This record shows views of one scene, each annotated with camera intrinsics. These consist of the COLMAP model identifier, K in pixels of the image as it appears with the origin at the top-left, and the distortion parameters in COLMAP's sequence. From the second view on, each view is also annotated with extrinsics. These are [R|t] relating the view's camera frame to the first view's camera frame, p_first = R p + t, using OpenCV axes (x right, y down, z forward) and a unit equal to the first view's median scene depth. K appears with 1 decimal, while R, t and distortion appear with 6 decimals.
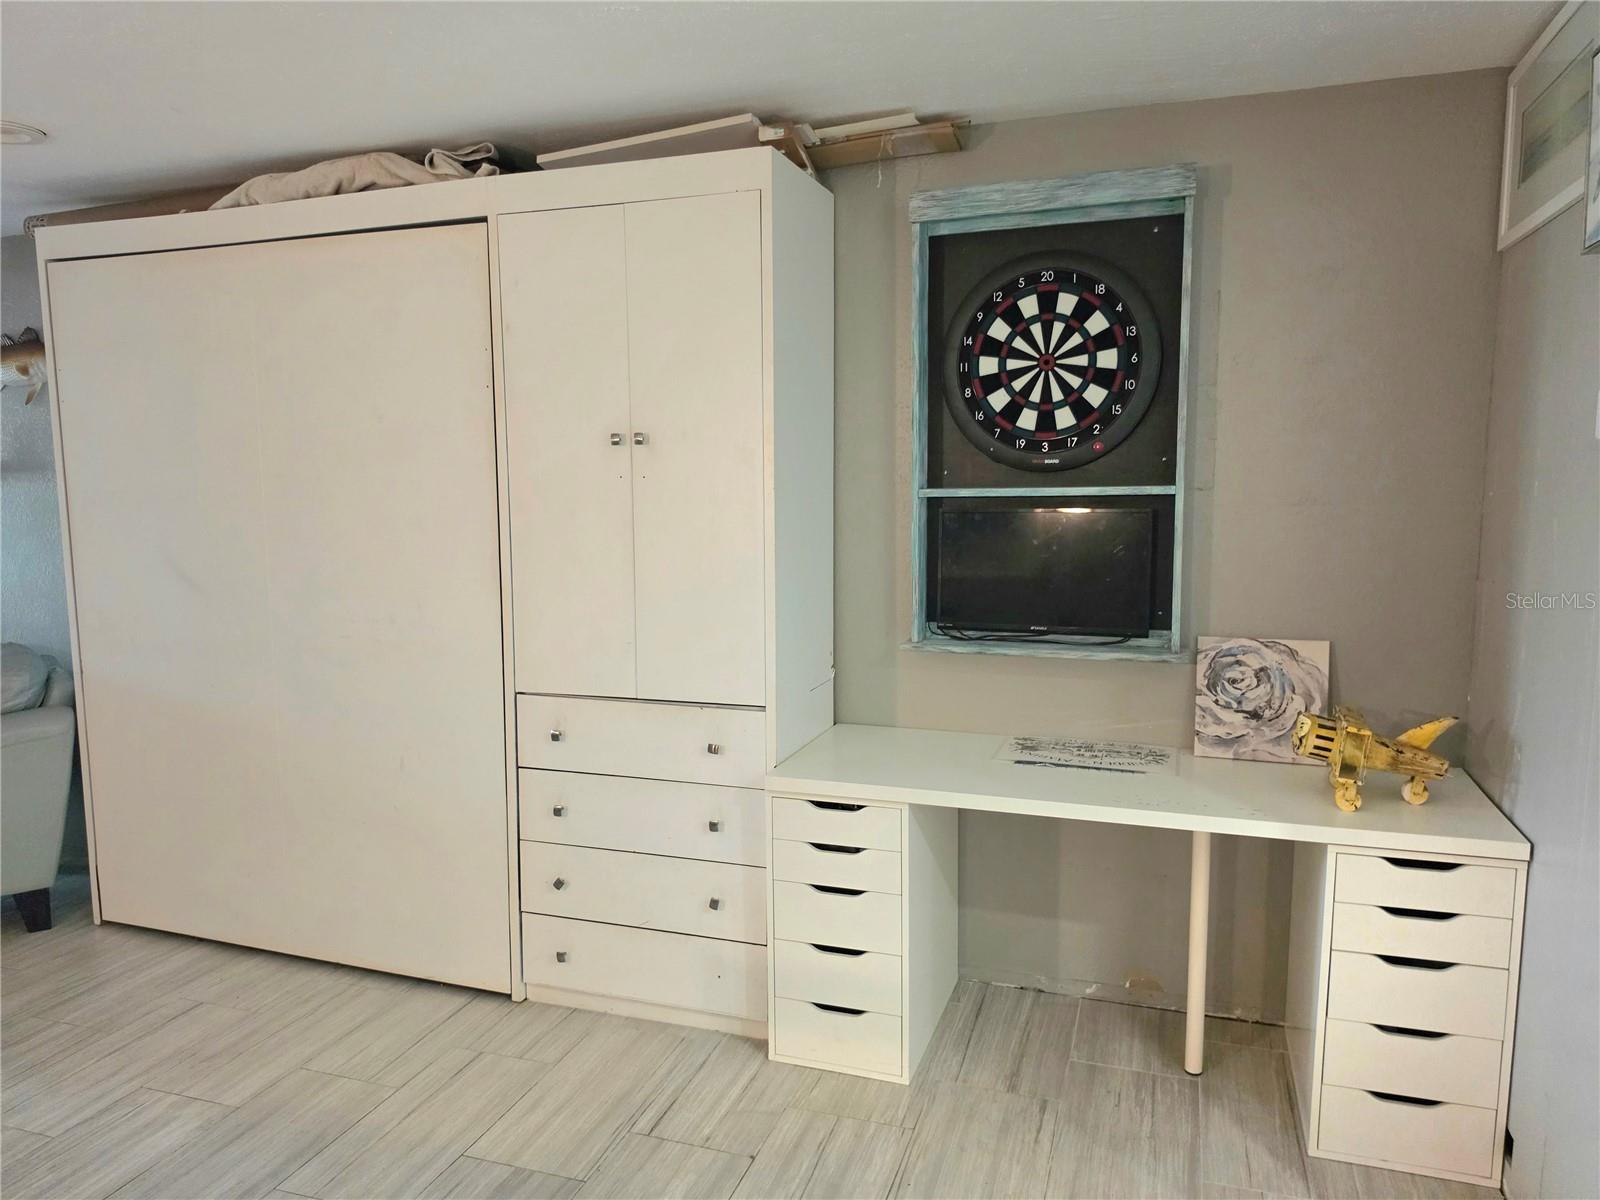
lens RADIAL K [[1092.0, 0, 800.0], [0, 1092.0, 600.0], [0, 0, 1]] dist [-0.001383, -0.000010]
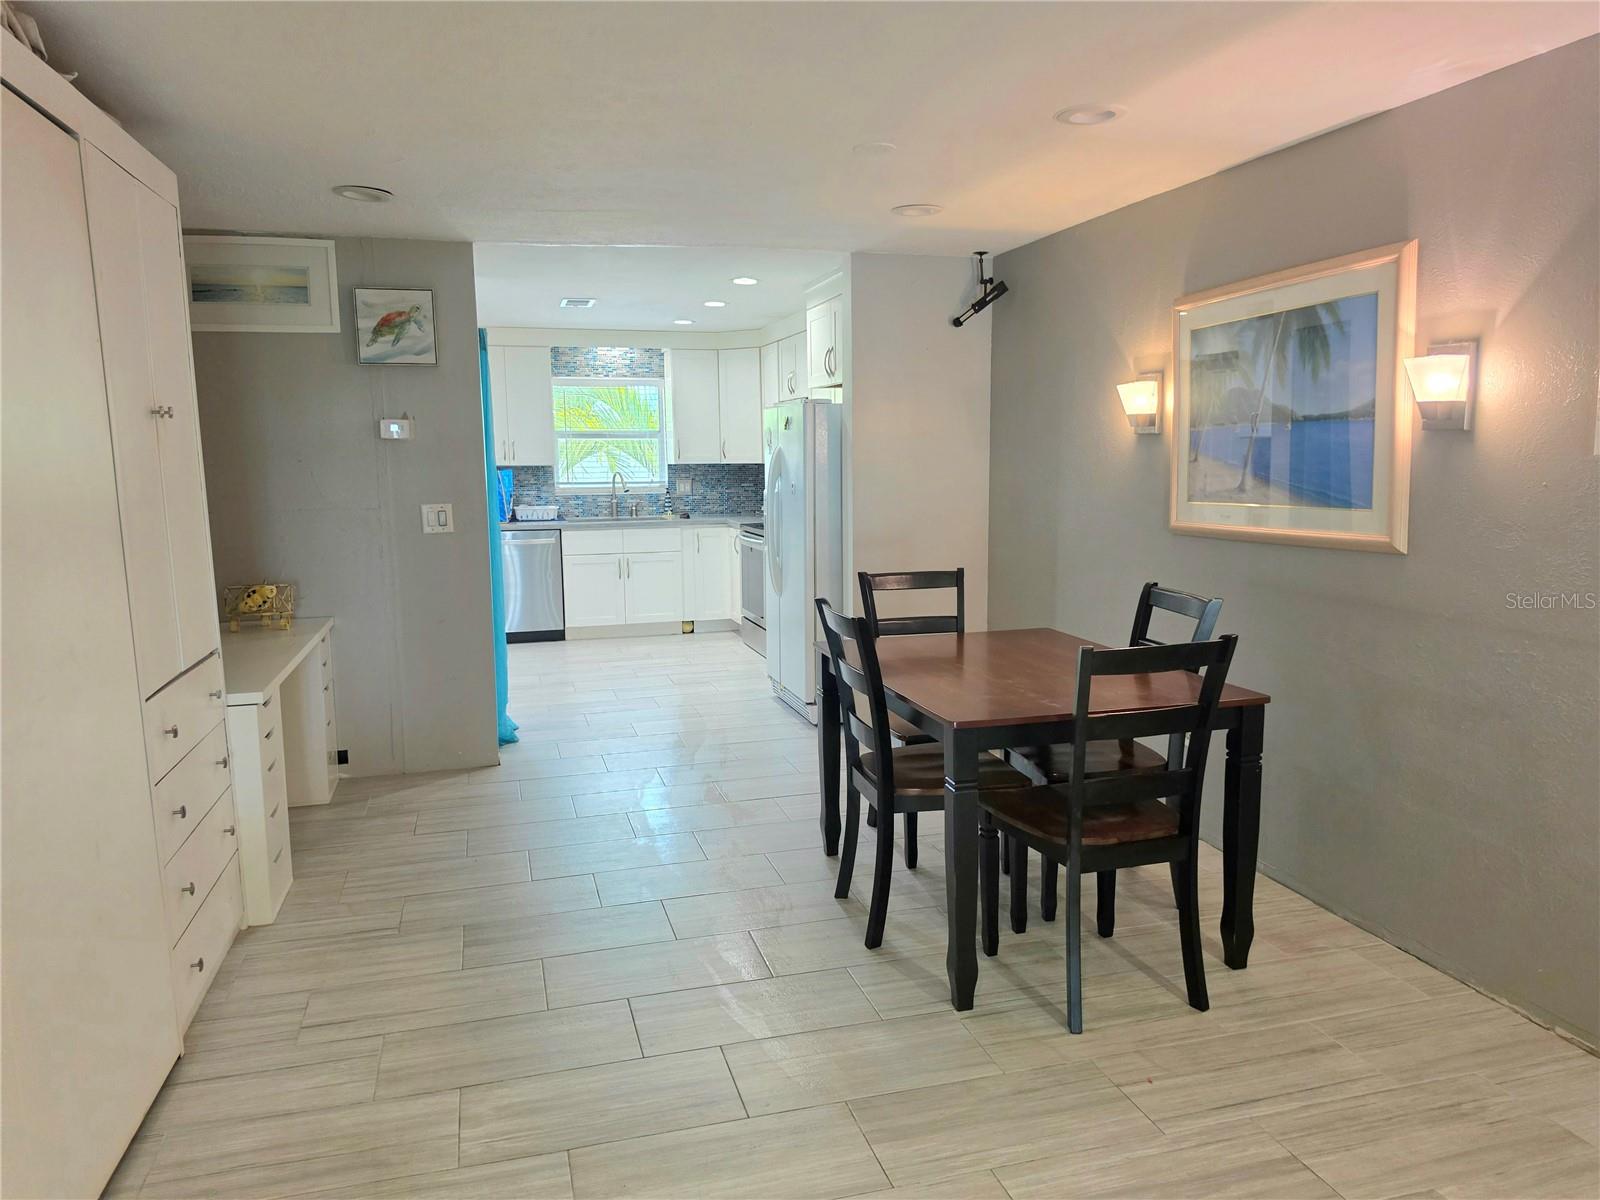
lens RADIAL K [[1108.2, 0, 799.4], [0, 1108.2, 612.5], [0, 0, 1]] dist [0.109751, -0.164091]
pose [[-0.571603, -0.099211, 0.814510, -1.283216], [0.097728, 0.977366, 0.187630, -0.097472], [-0.814689, 0.186850, -0.548970, 1.071252]]
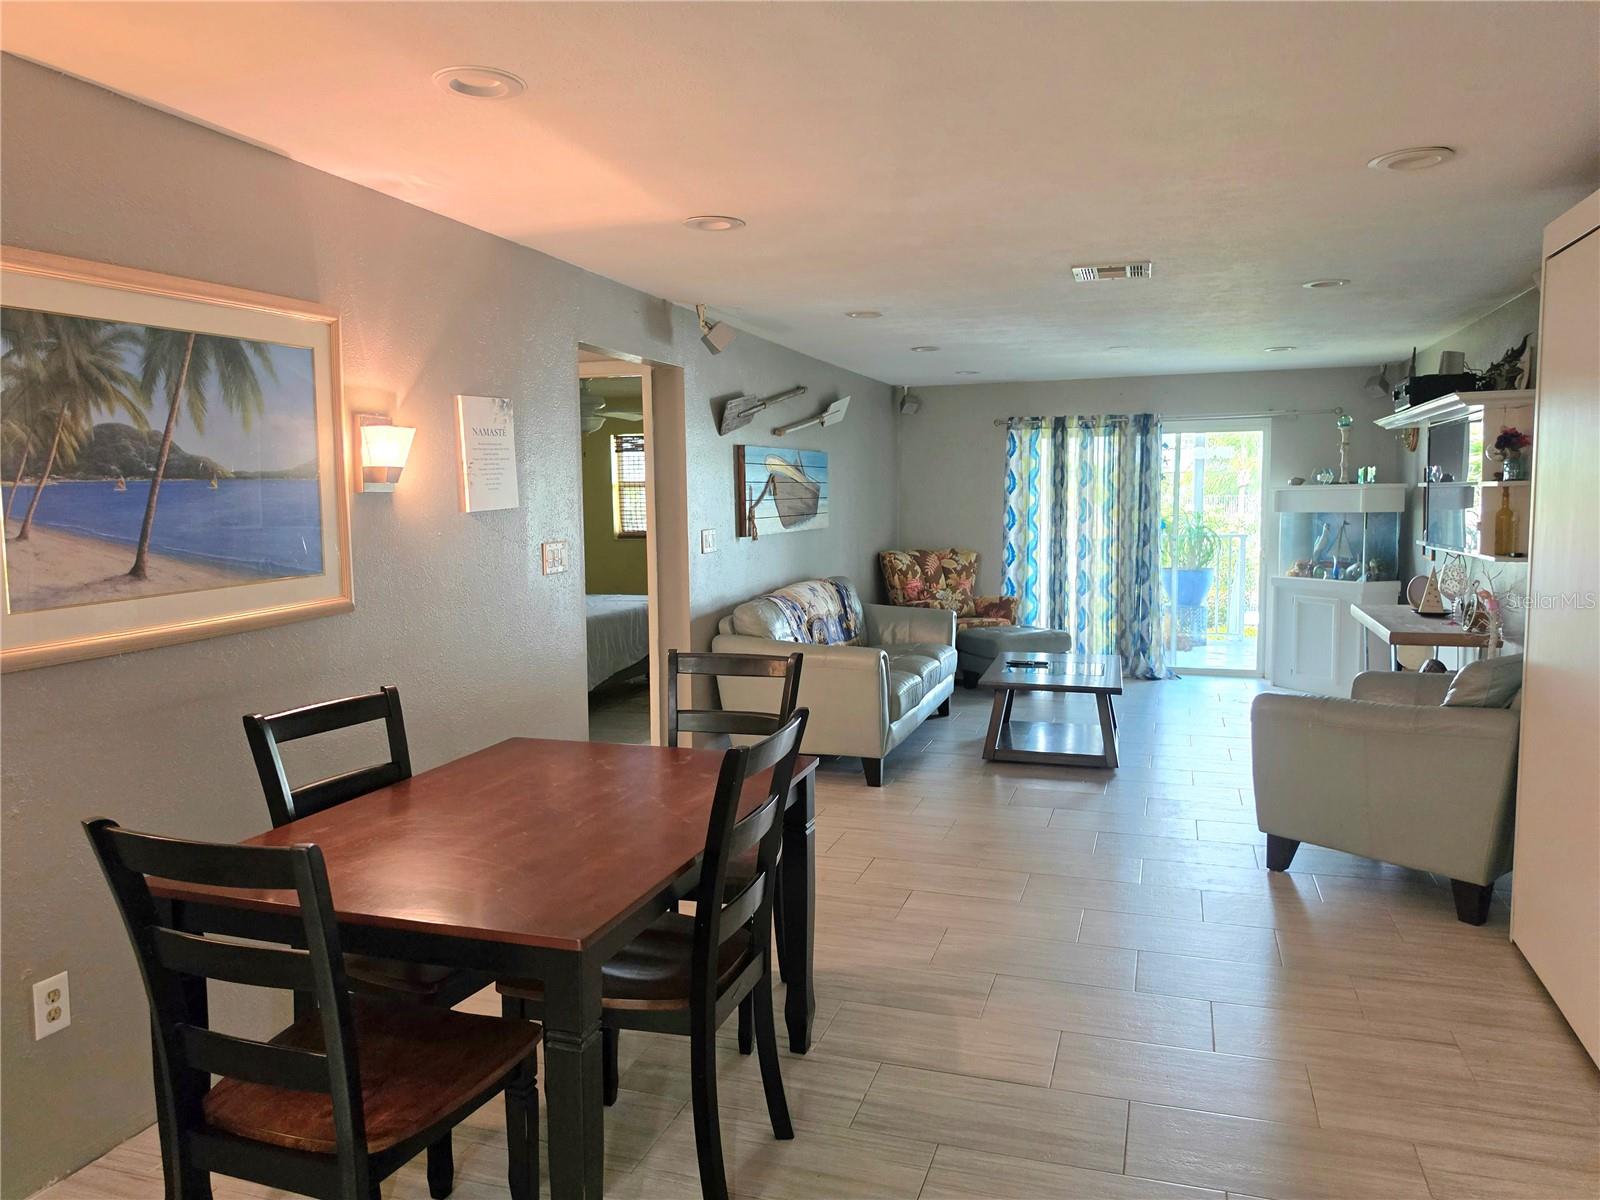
lens RADIAL K [[1100.3, 0, 793.9], [0, 1100.3, 593.8], [0, 0, 1]] dist [0.050773, -0.091500]
pose [[-0.004104, 0.110082, -0.993914, 0.371814], [-0.092509, 0.989618, 0.109988, -0.070135], [0.995703, 0.092397, 0.006123, 0.412209]]
